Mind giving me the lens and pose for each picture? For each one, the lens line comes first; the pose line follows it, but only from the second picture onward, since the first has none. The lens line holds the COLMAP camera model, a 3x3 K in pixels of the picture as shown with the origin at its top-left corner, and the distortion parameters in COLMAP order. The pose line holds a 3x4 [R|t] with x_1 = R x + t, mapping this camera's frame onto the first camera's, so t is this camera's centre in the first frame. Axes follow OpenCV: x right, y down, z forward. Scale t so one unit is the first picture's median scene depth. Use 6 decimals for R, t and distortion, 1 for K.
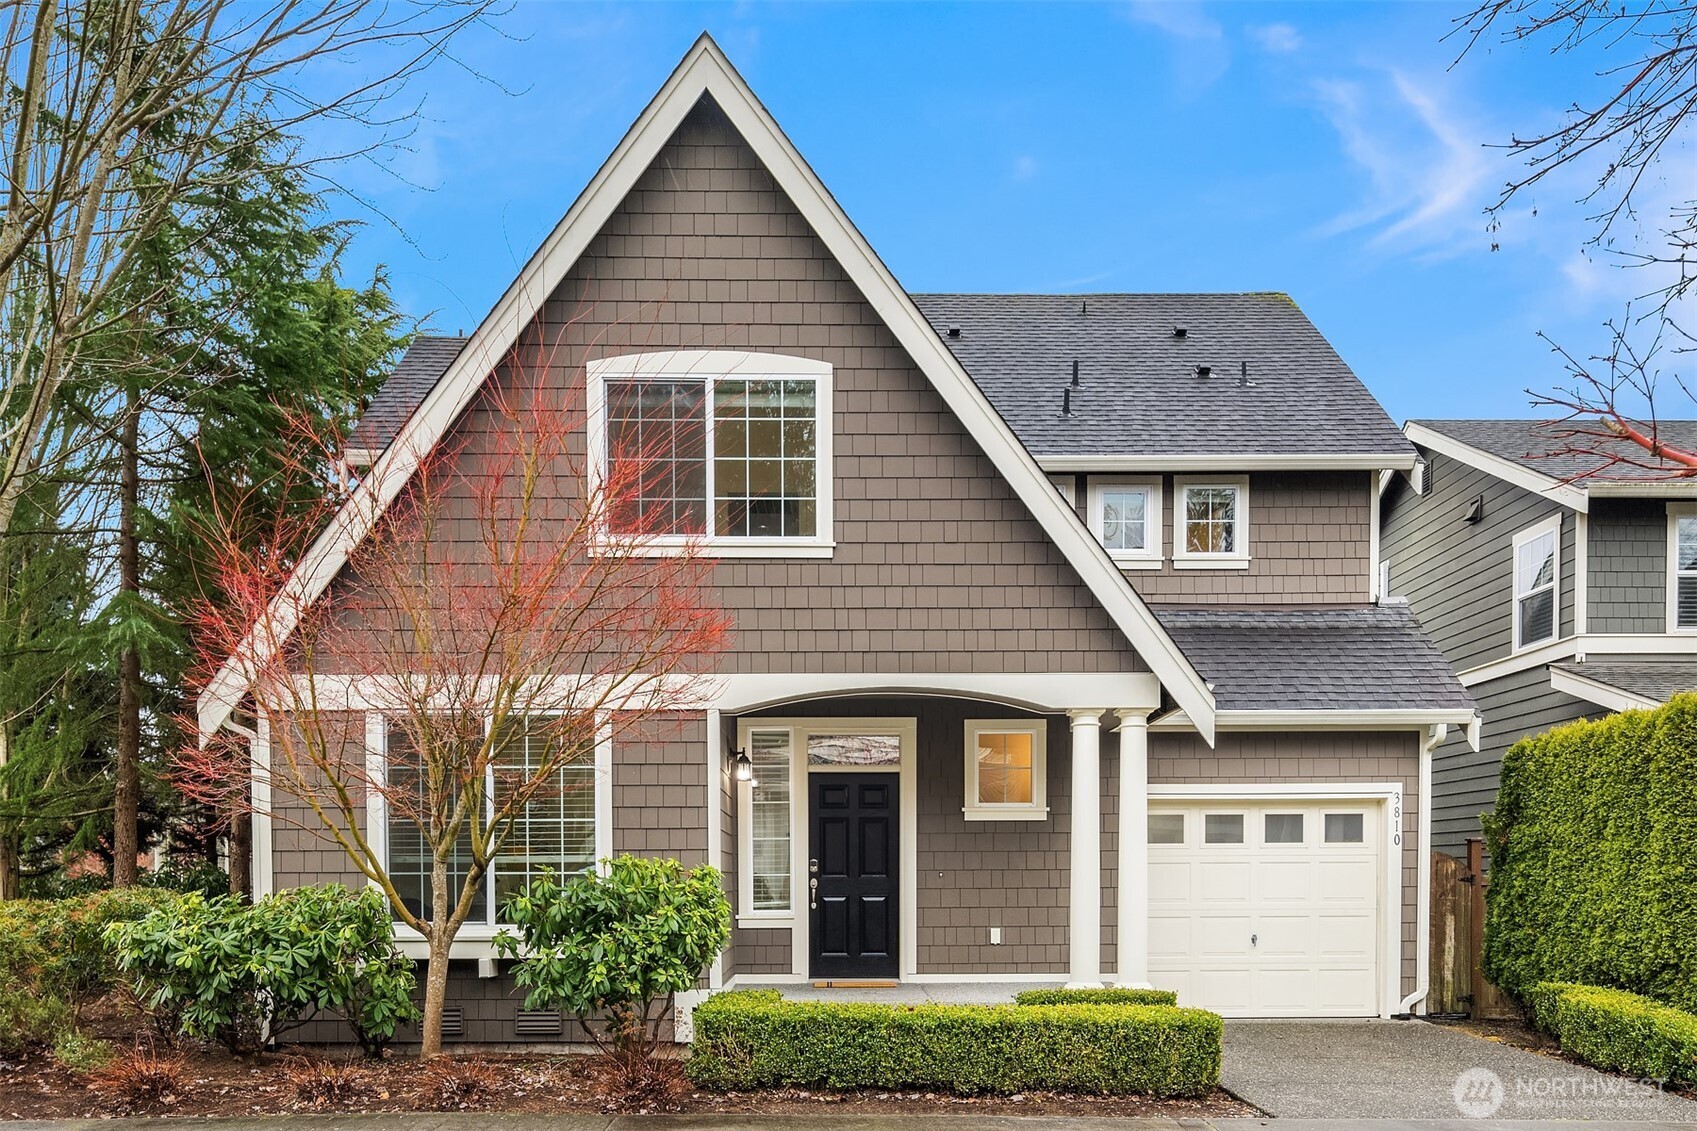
lens RADIAL K [[1361.9, 0, 761.1], [0, 1361.9, 570.6], [0, 0, 1]] dist [0.003493, 0.001290]
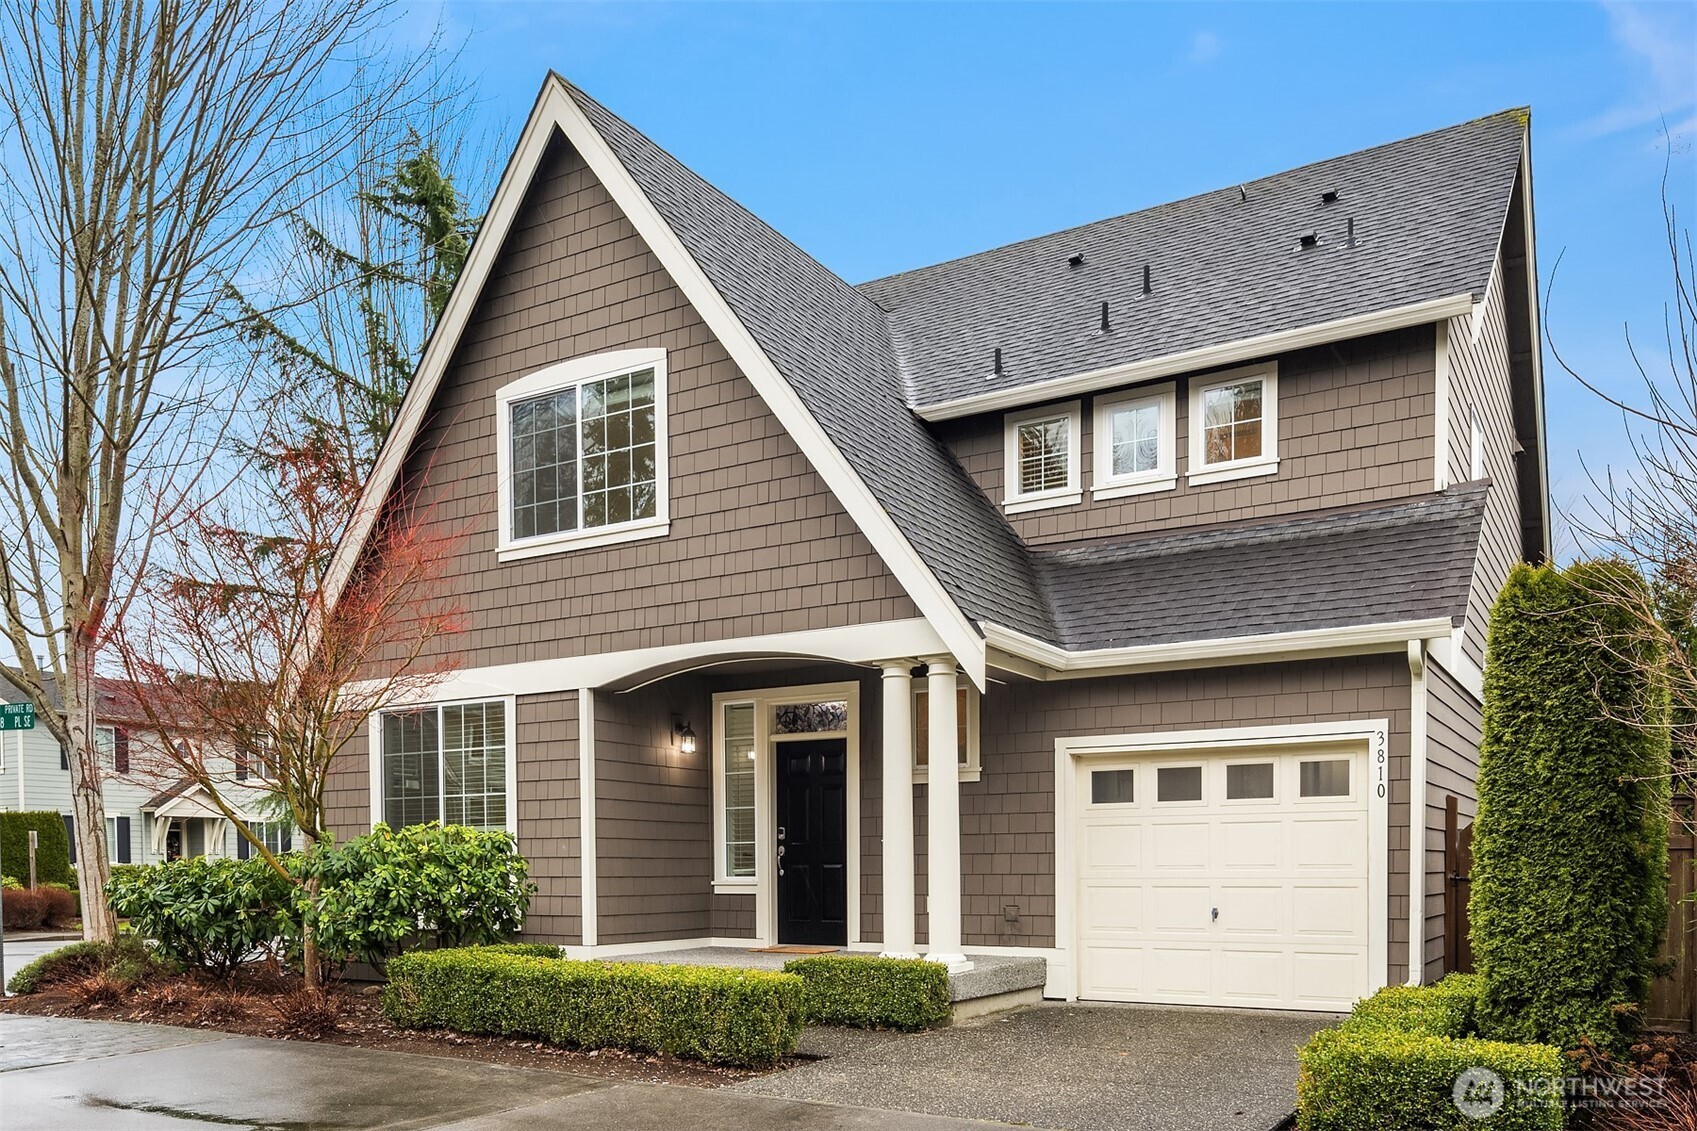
lens RADIAL K [[1347.8, 0, 848.5], [0, 1347.8, 565.5], [0, 0, 1]] dist [-0.000102, -0.001071]
pose [[0.842830, -0.117087, -0.525288, 0.644582], [0.118423, 0.992473, -0.031213, 0.056845], [0.524989, -0.035899, 0.850352, 0.183033]]
